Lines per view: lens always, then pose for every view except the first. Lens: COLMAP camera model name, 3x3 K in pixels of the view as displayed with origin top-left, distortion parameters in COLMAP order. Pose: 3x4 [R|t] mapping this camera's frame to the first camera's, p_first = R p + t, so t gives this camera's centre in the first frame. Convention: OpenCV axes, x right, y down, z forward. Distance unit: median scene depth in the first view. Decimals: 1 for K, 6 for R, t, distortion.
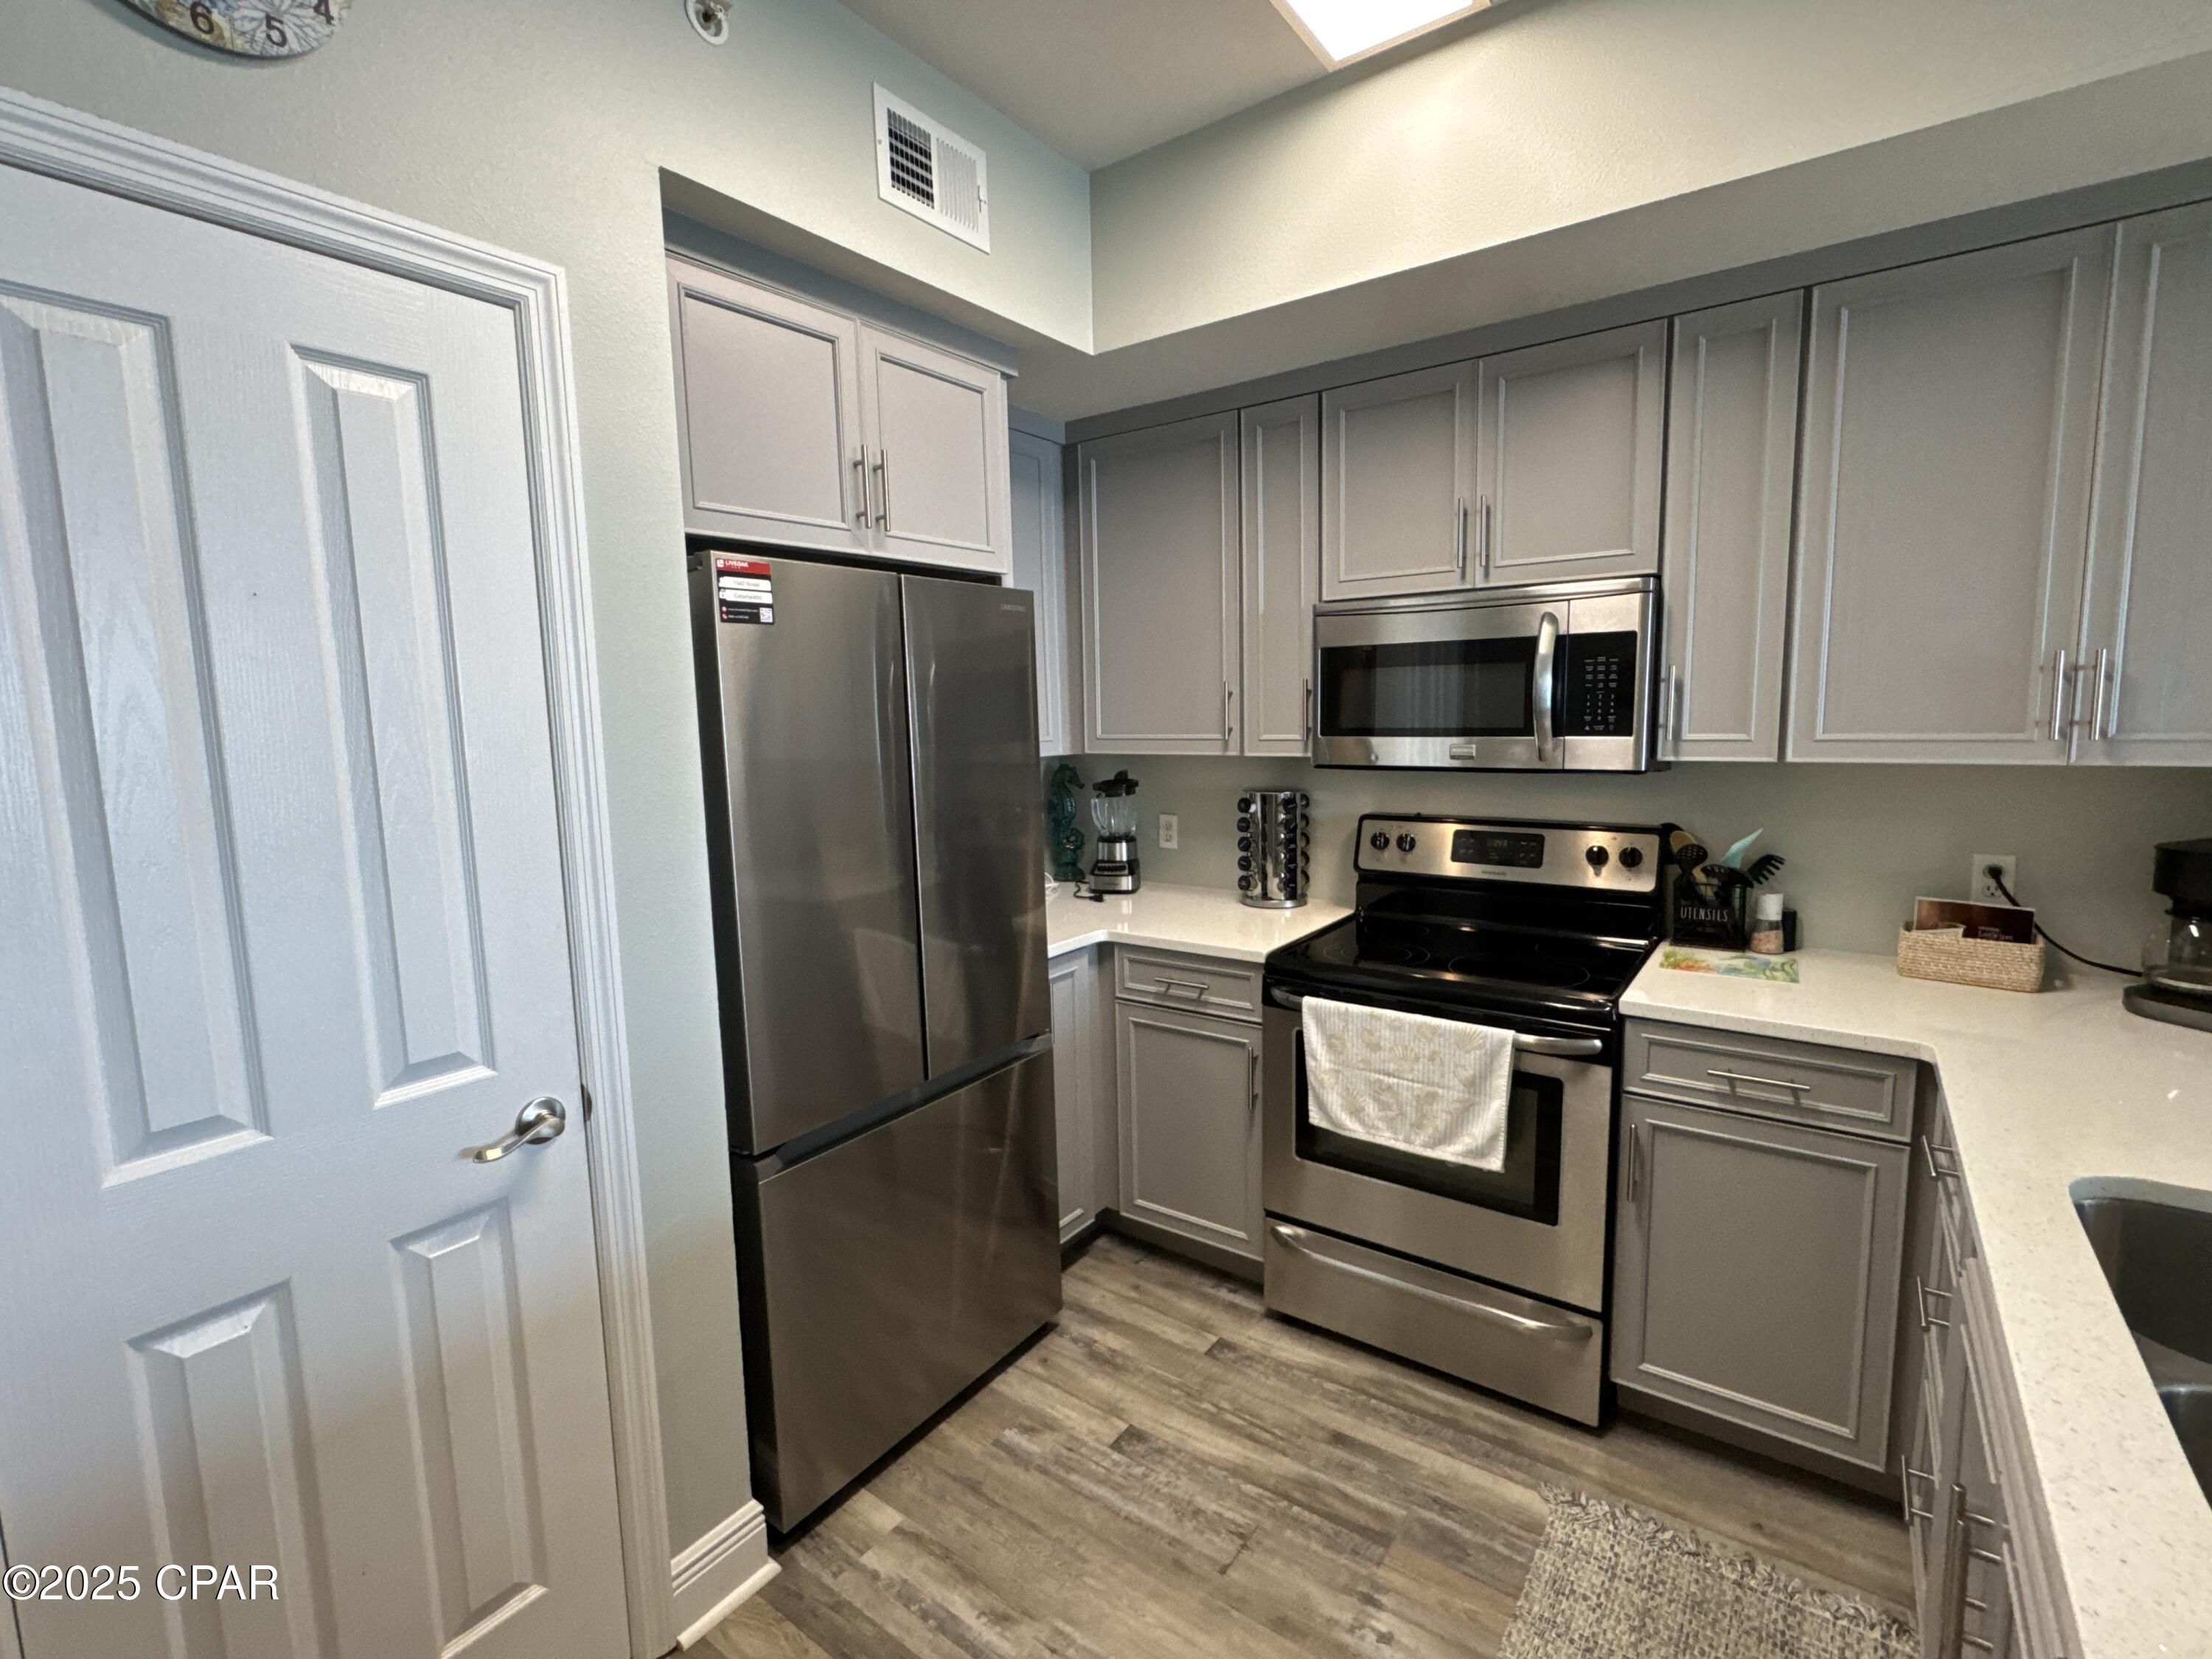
lens RADIAL K [[1006.3, 0, 1108.7], [0, 1006.3, 825.8], [0, 0, 1]] dist [-0.002518, -0.000447]
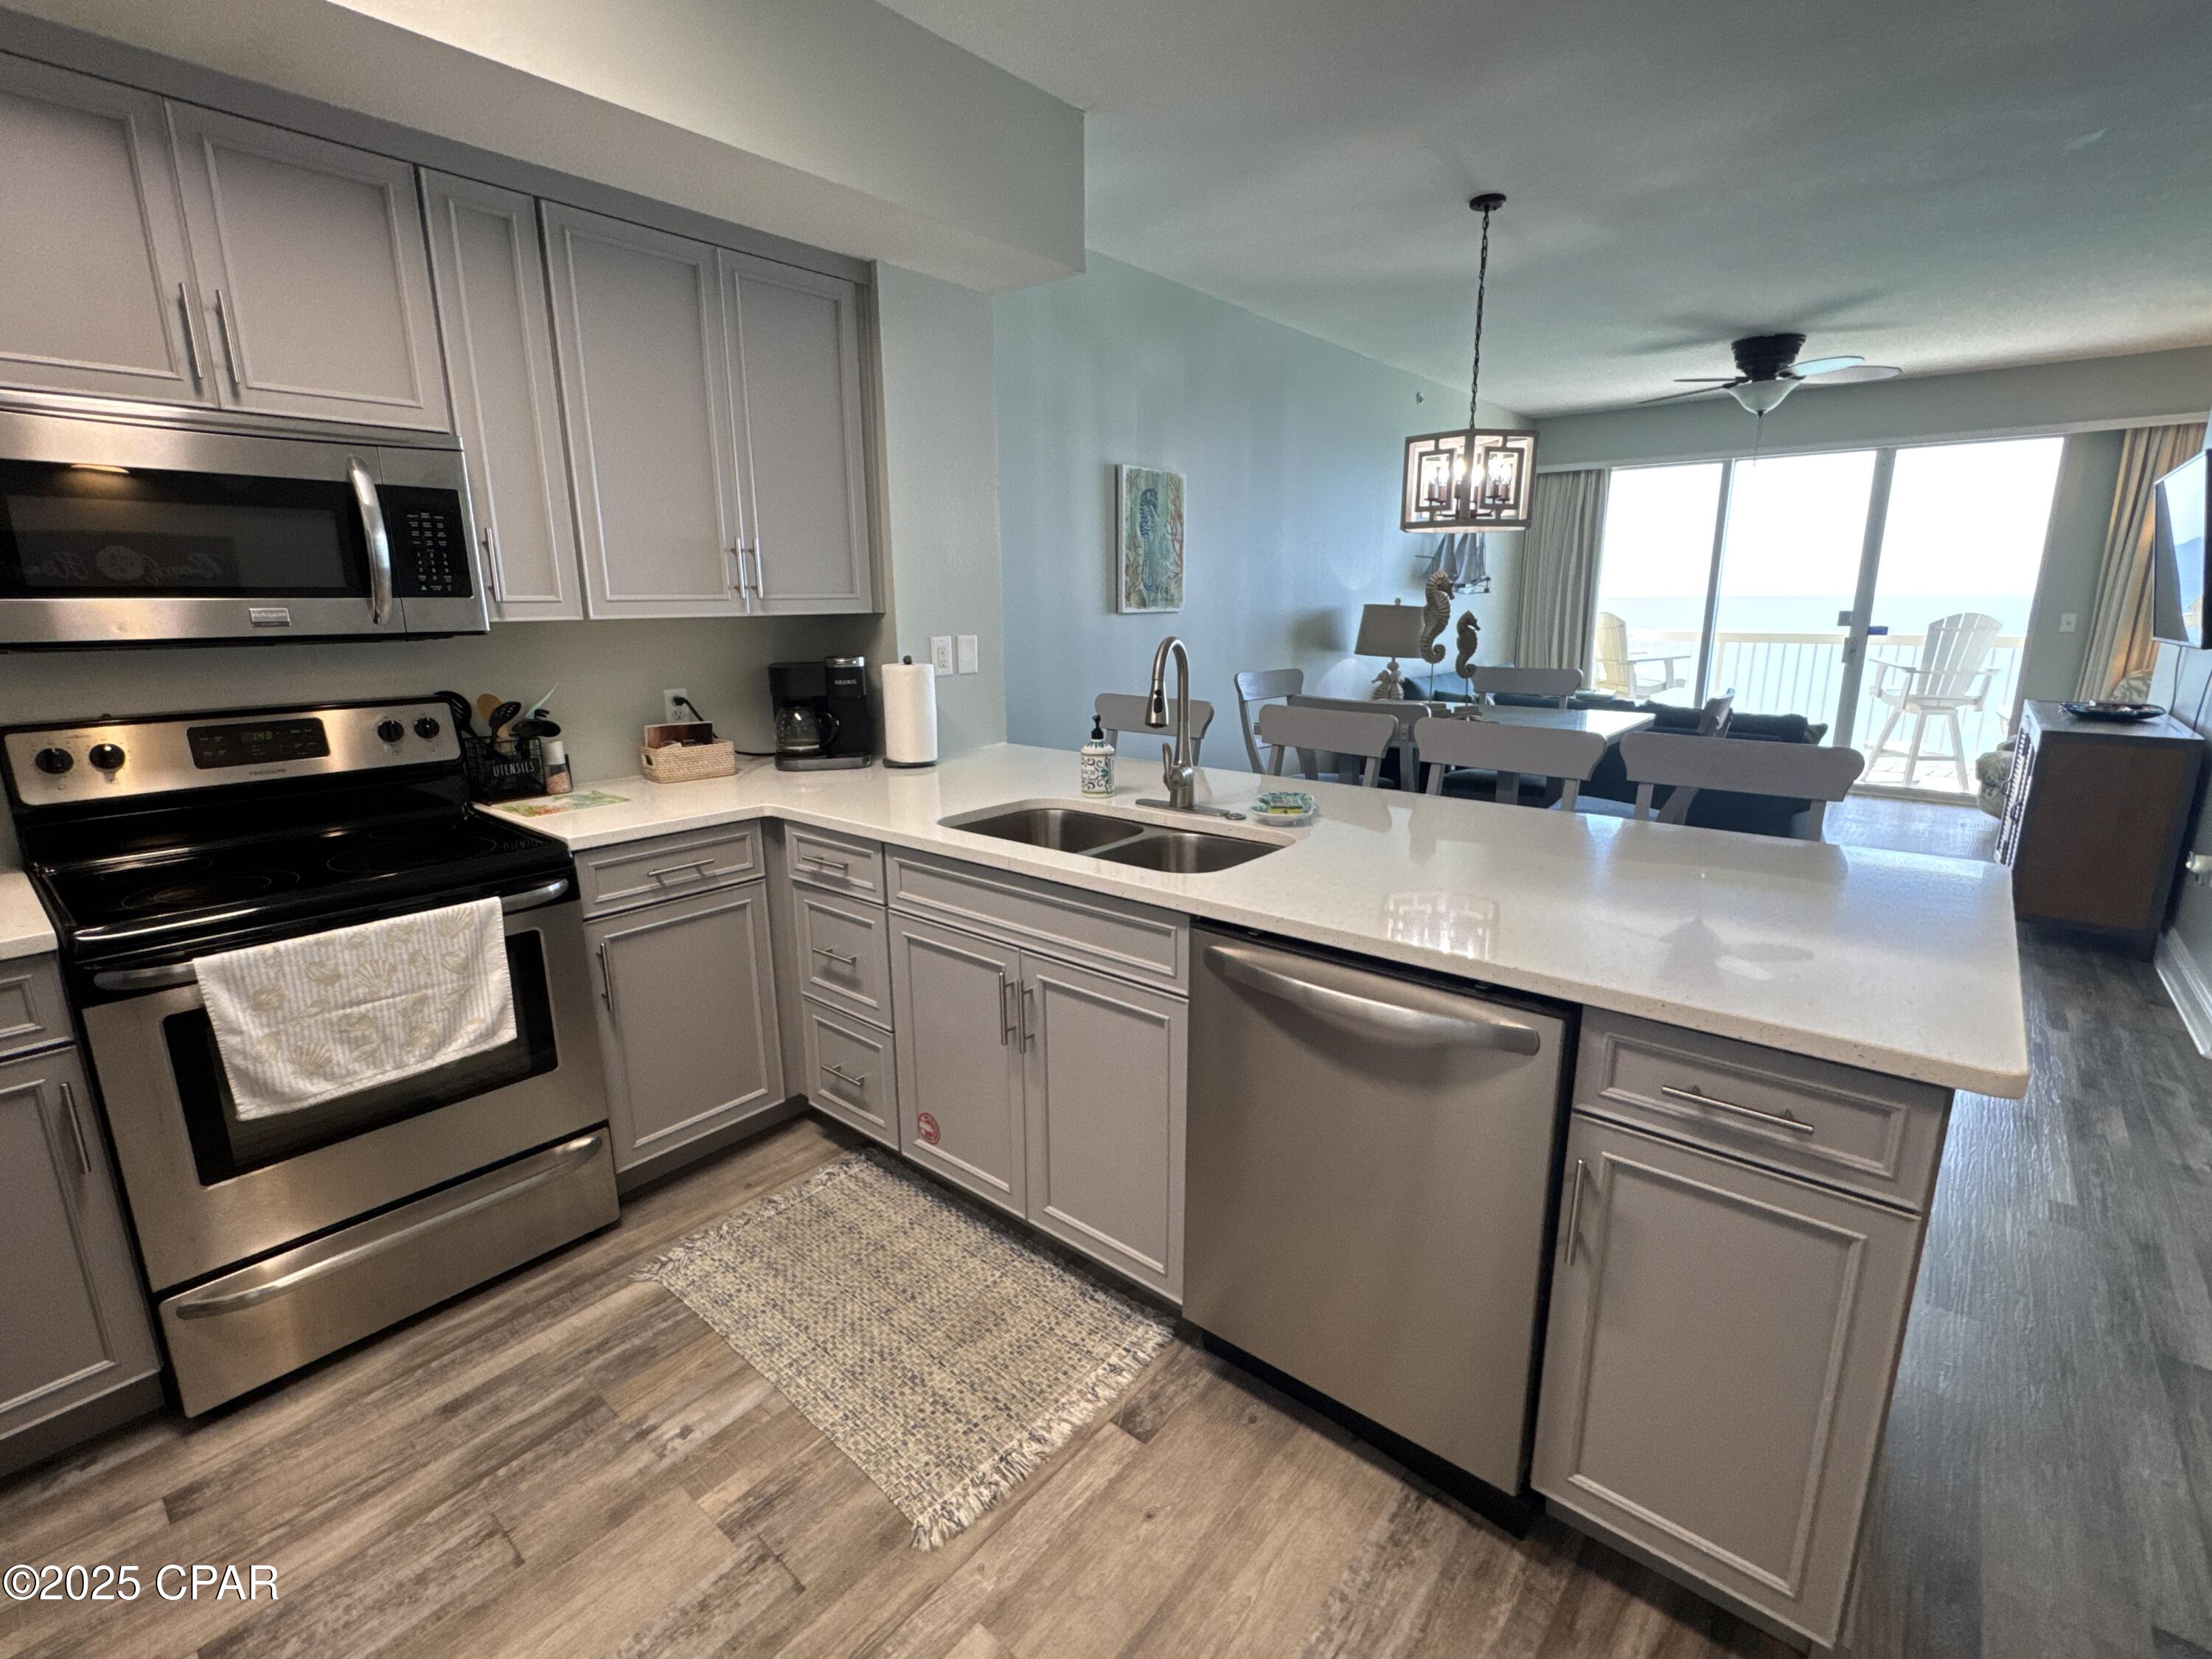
lens RADIAL K [[1006.3, 0, 1108.7], [0, 1006.3, 825.8], [0, 0, 1]] dist [-0.002518, -0.000447]
pose [[0.063122, -0.199630, 0.977836, -0.487695], [0.125332, 0.973619, 0.190679, 0.023899], [-0.990105, 0.110518, 0.086477, 0.306245]]
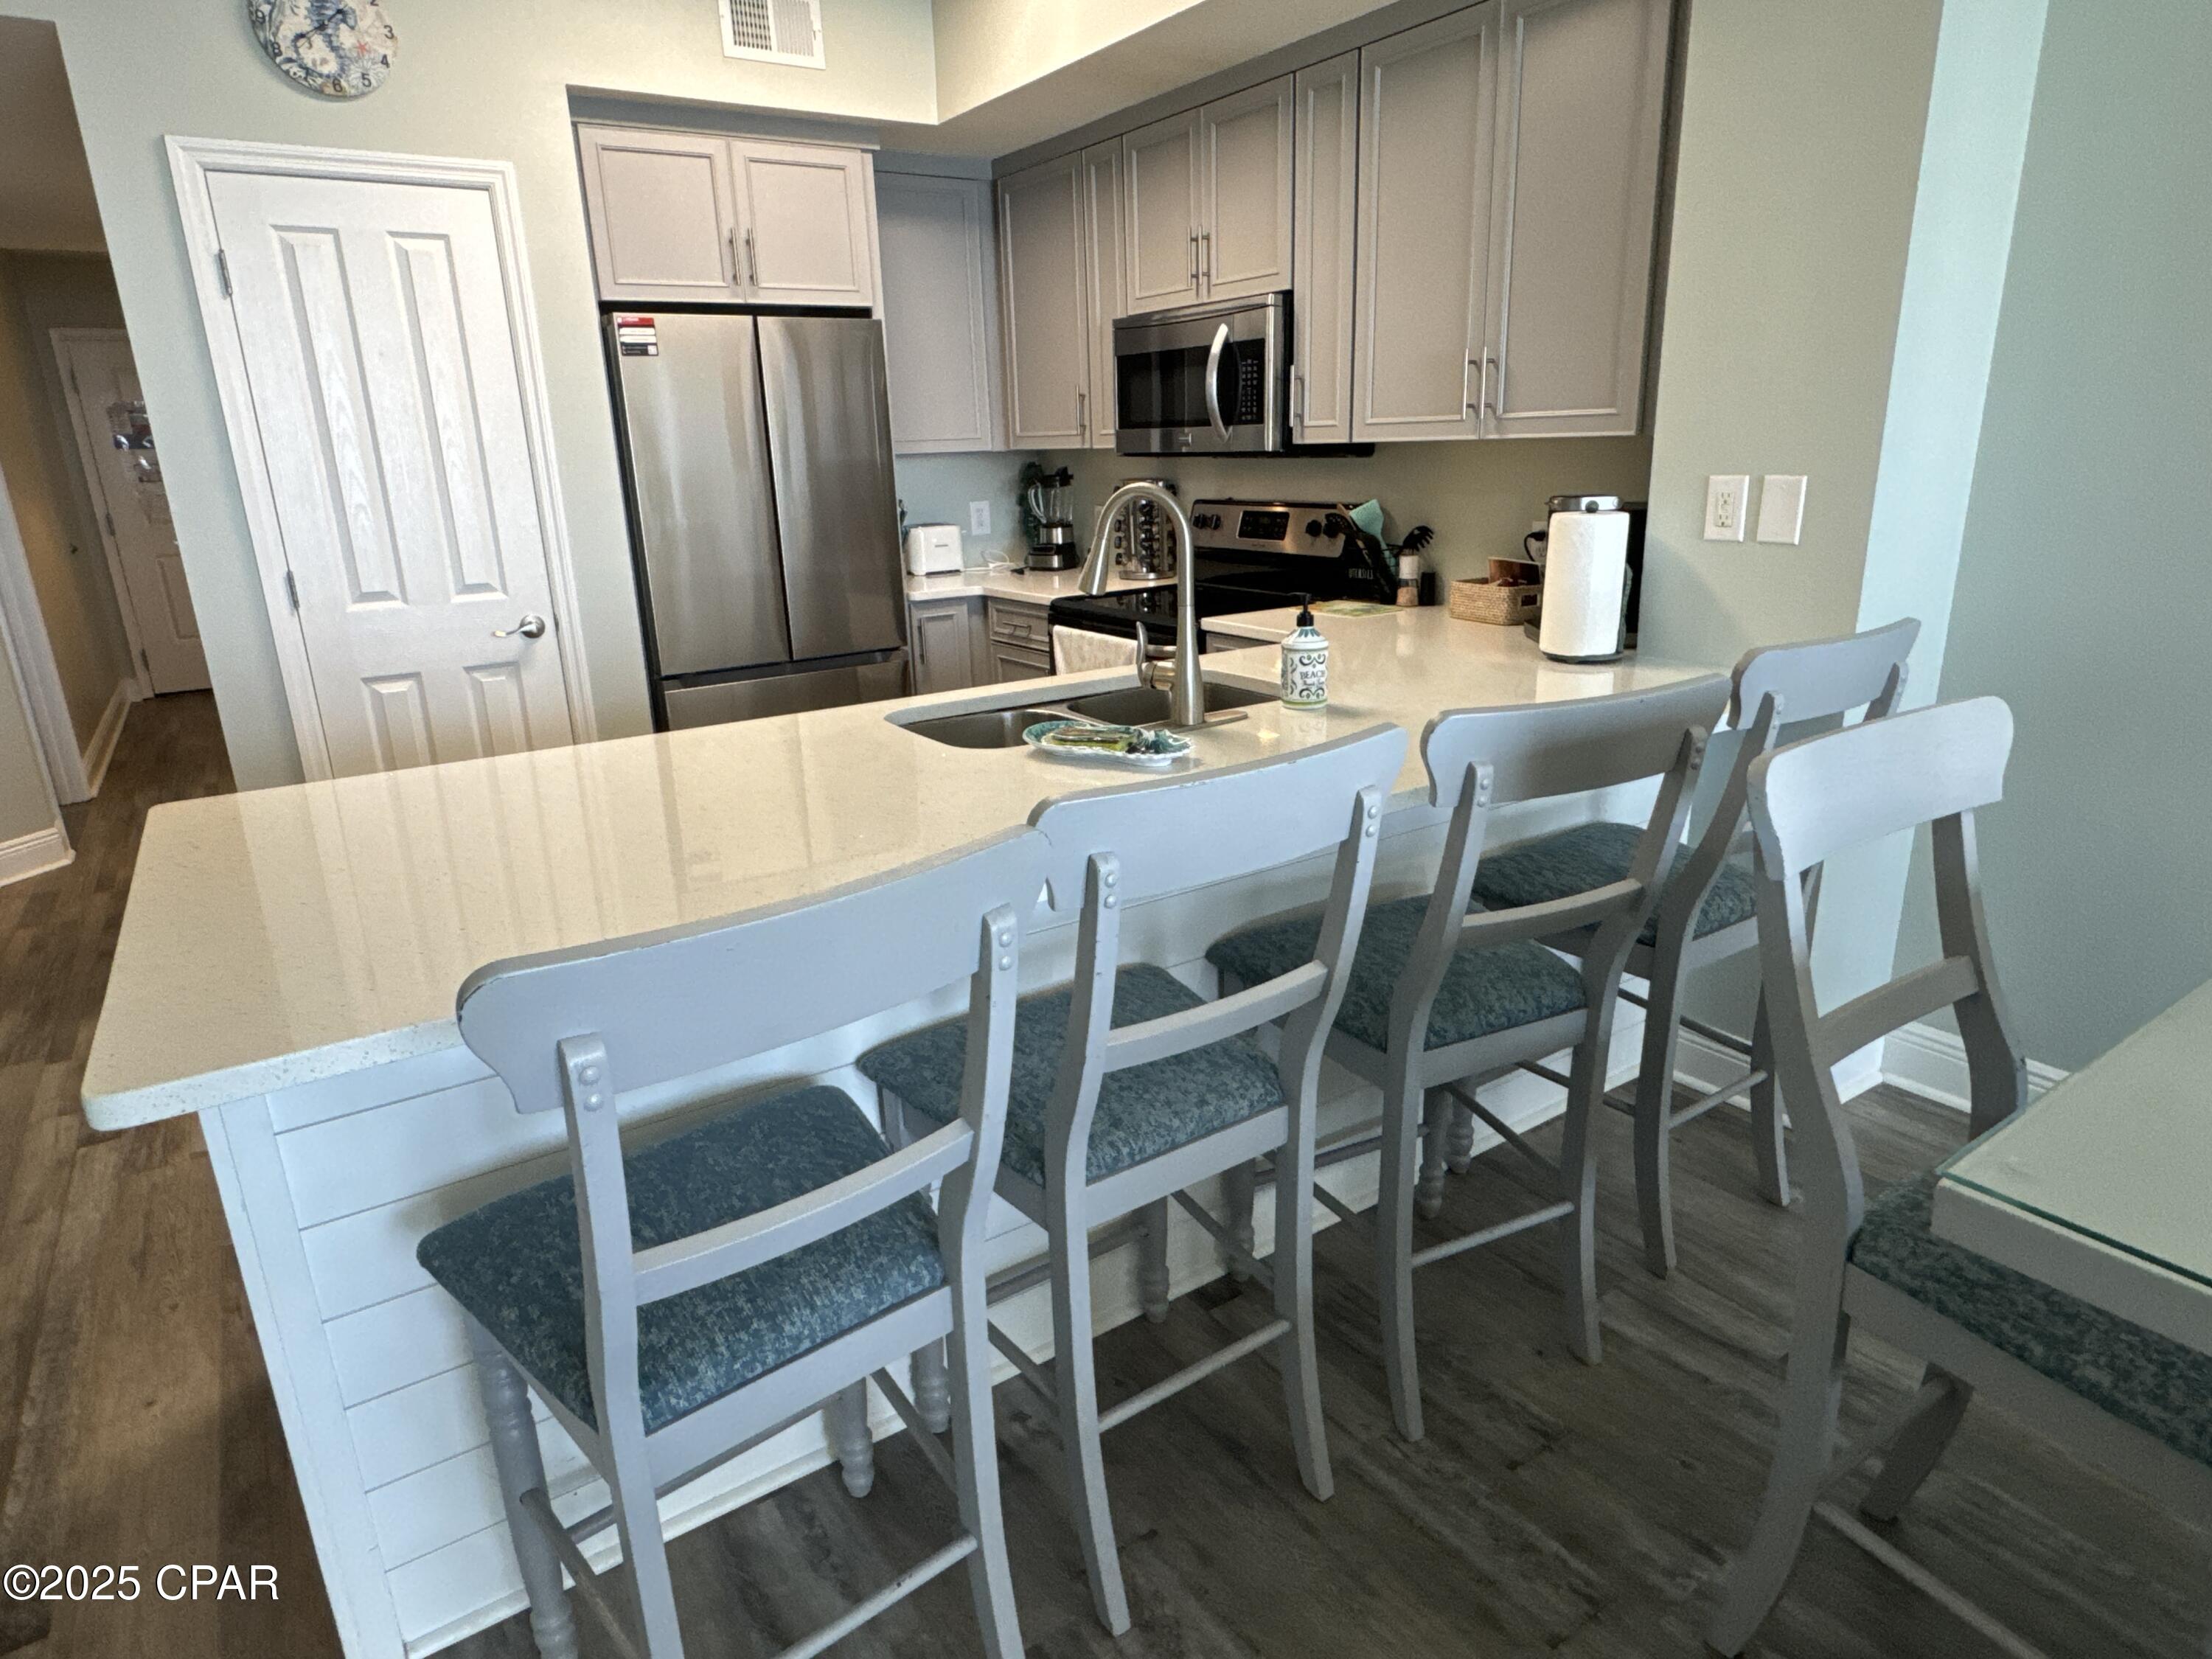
lens RADIAL K [[1279.6, 0, 1106.0], [0, 1279.6, 829.5], [0, 0, 1]] dist [-0.002998, 0.000772]
pose [[0.937015, 0.096421, -0.335718, 0.949837], [-0.032089, 0.980842, 0.192143, 0.115109], [0.347813, -0.169268, 0.922158, -0.685905]]
